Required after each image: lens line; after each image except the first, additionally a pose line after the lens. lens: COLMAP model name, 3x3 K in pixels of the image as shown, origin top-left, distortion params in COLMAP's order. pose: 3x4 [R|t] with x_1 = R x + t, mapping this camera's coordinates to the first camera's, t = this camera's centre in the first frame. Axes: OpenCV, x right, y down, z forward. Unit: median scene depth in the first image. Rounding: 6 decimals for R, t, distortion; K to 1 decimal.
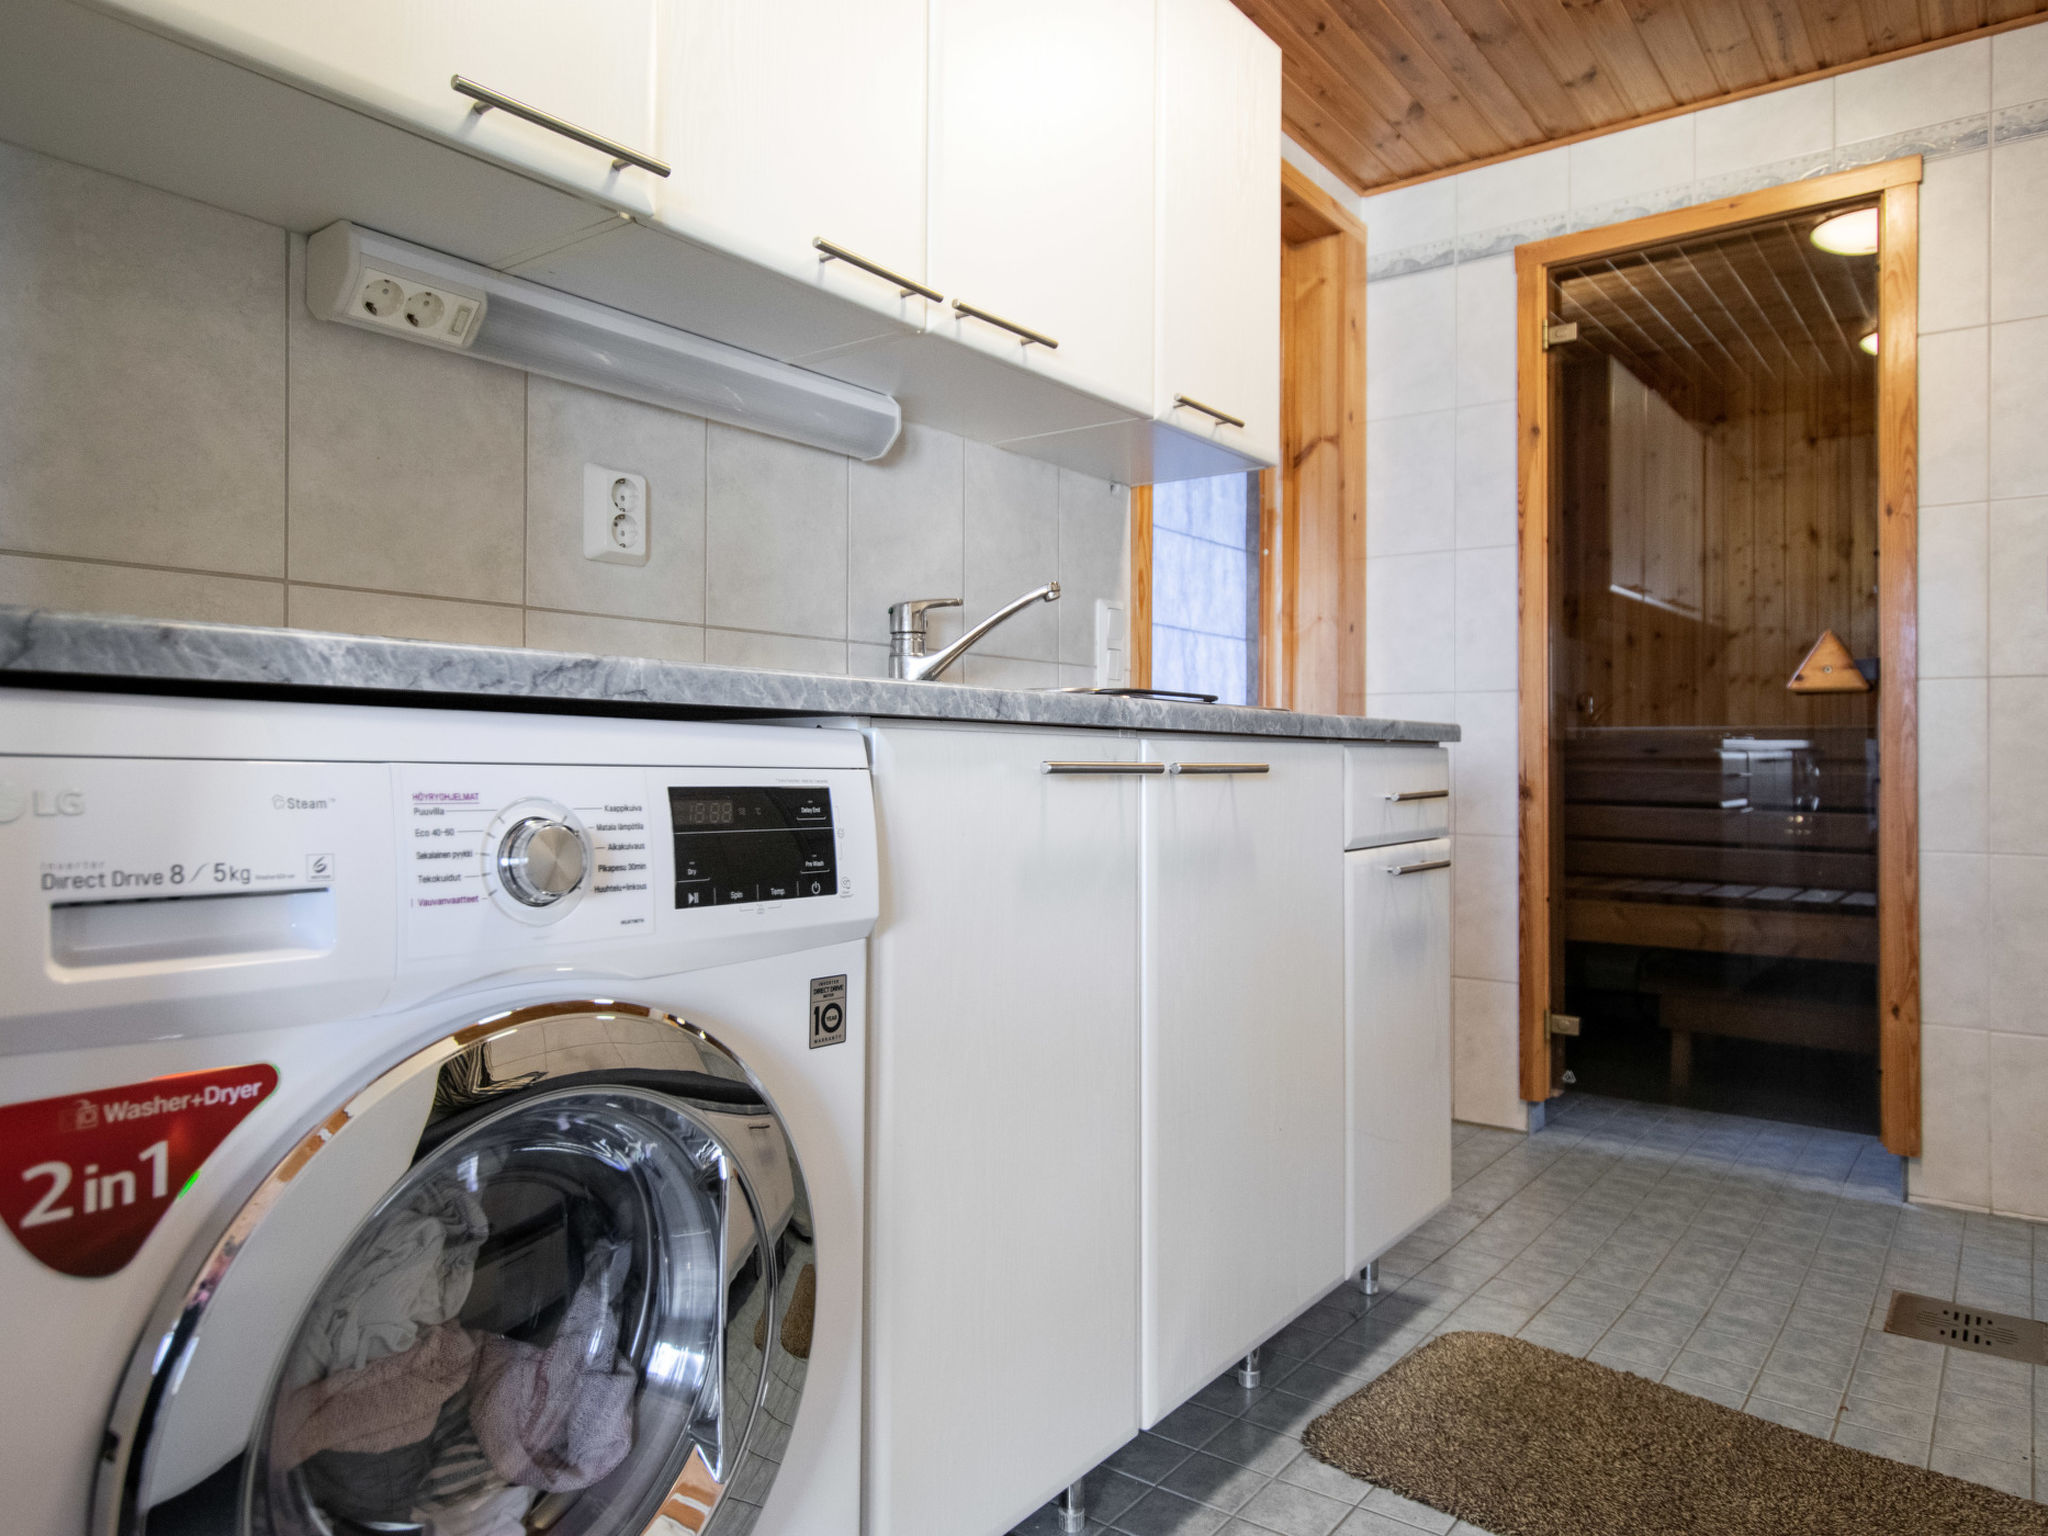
lens RADIAL K [[1350.9, 0, 1018.2], [0, 1350.9, 758.6], [0, 0, 1]] dist [0.011076, 0.000703]
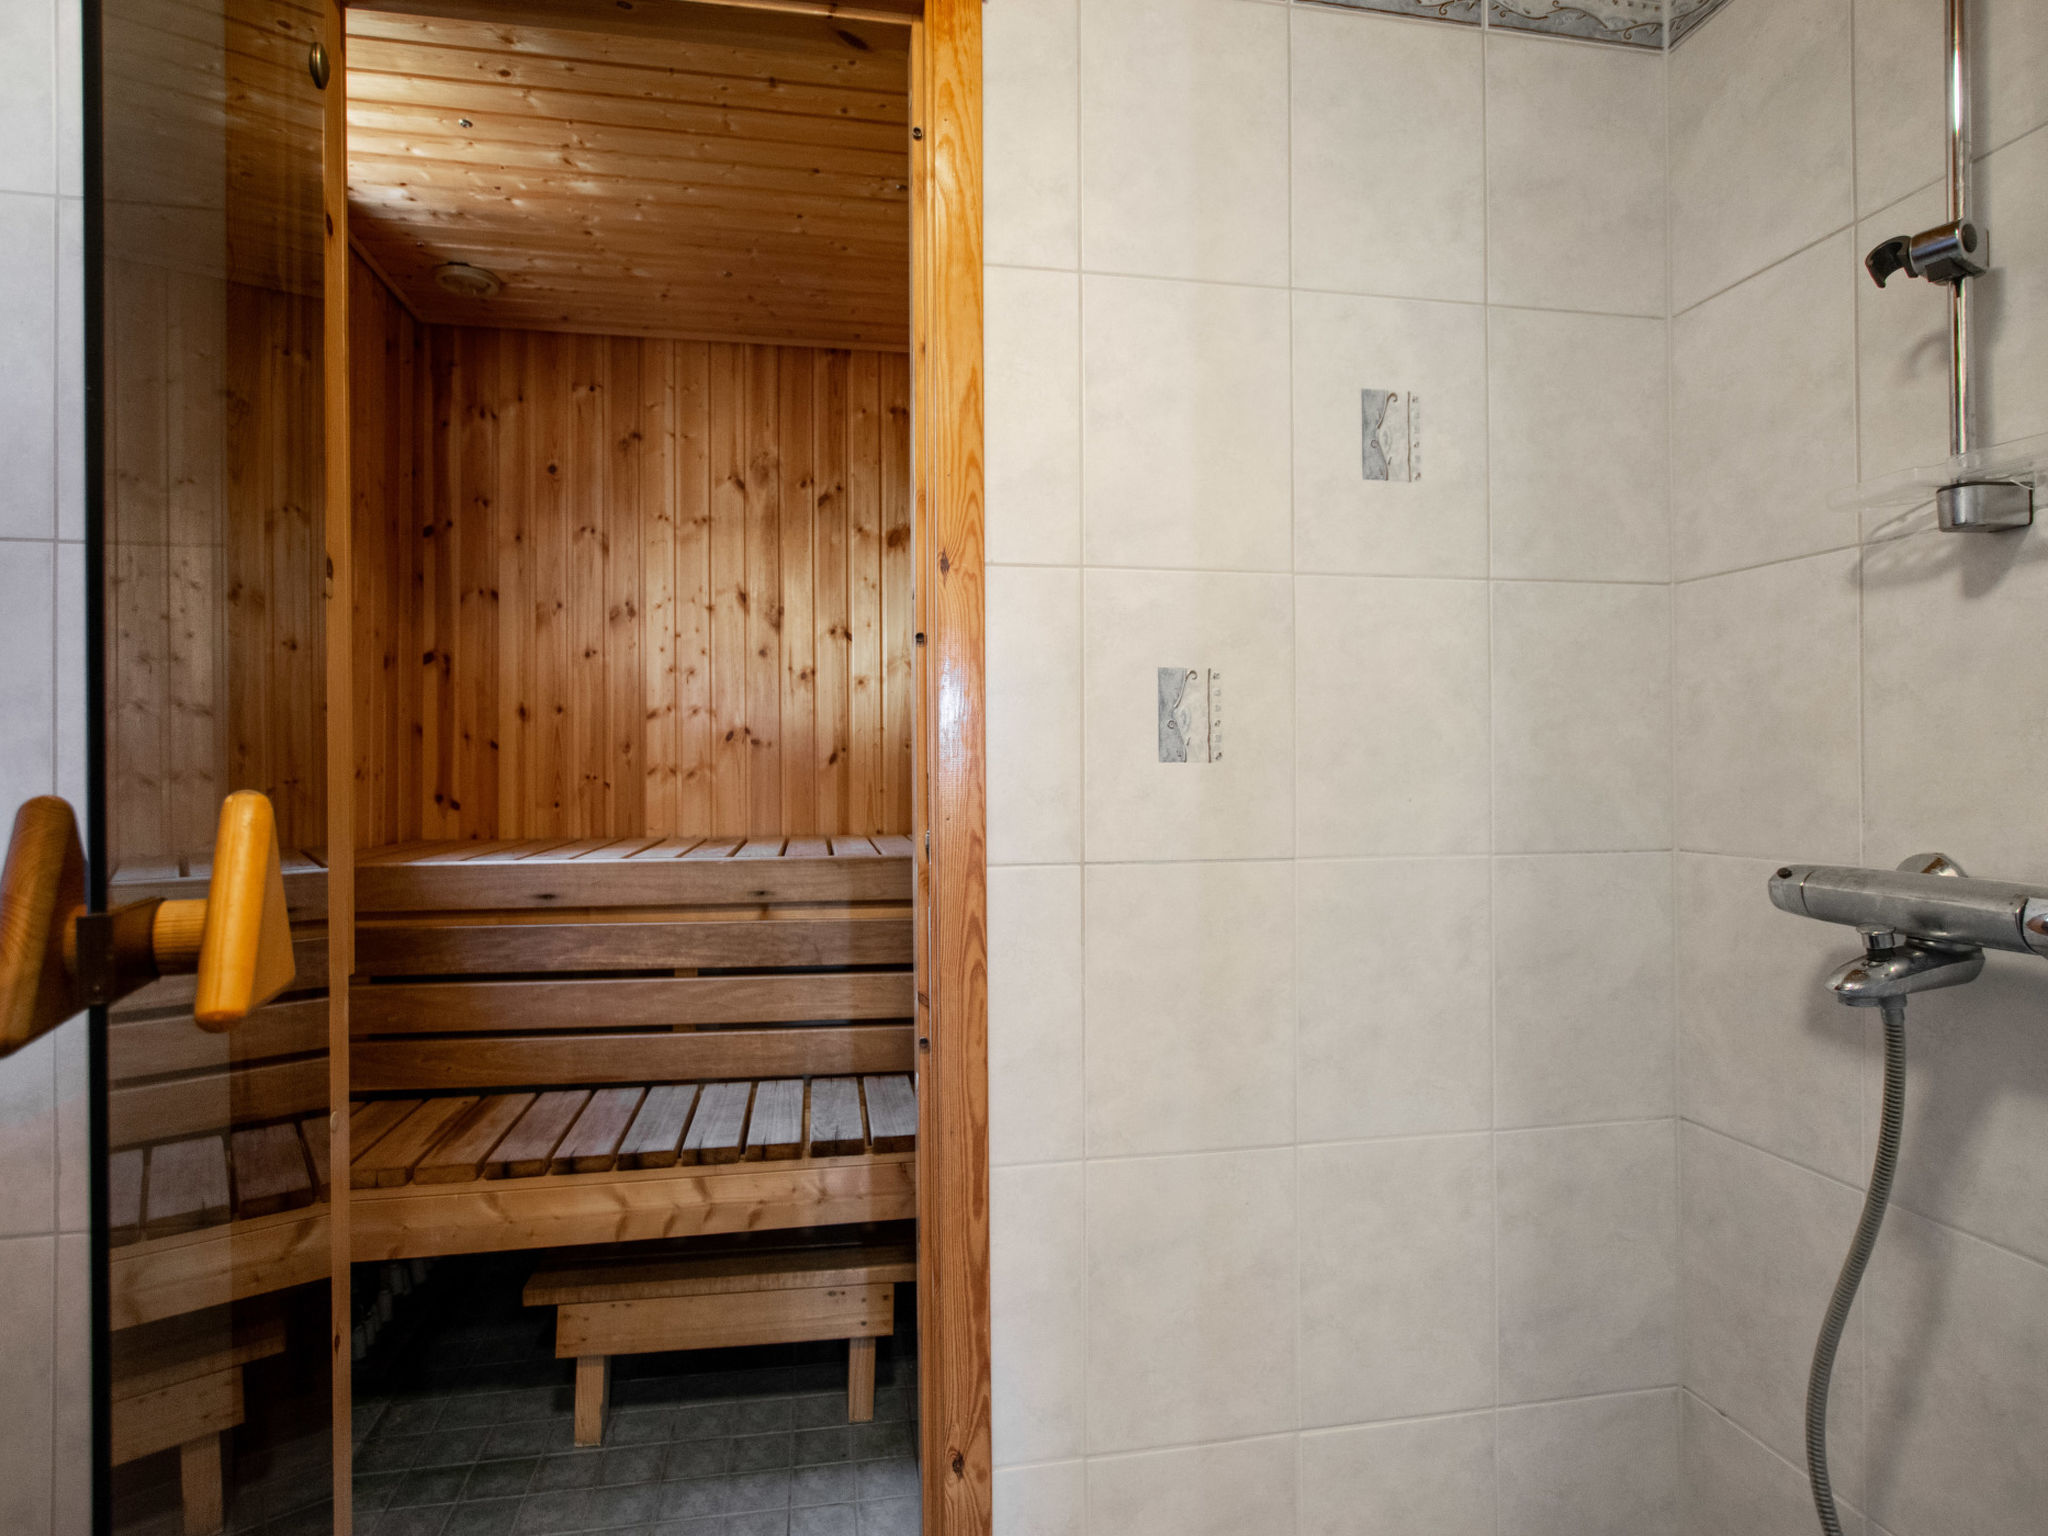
lens RADIAL K [[1127.5, 0, 1019.0], [0, 1127.5, 765.8], [0, 0, 1]] dist [0.000668, -0.000067]
pose [[0.683269, -0.001919, 0.730164, 0.204059], [0.003977, 0.999991, -0.001093, -0.062234], [-0.730156, 0.003650, 0.683271, 0.415958]]
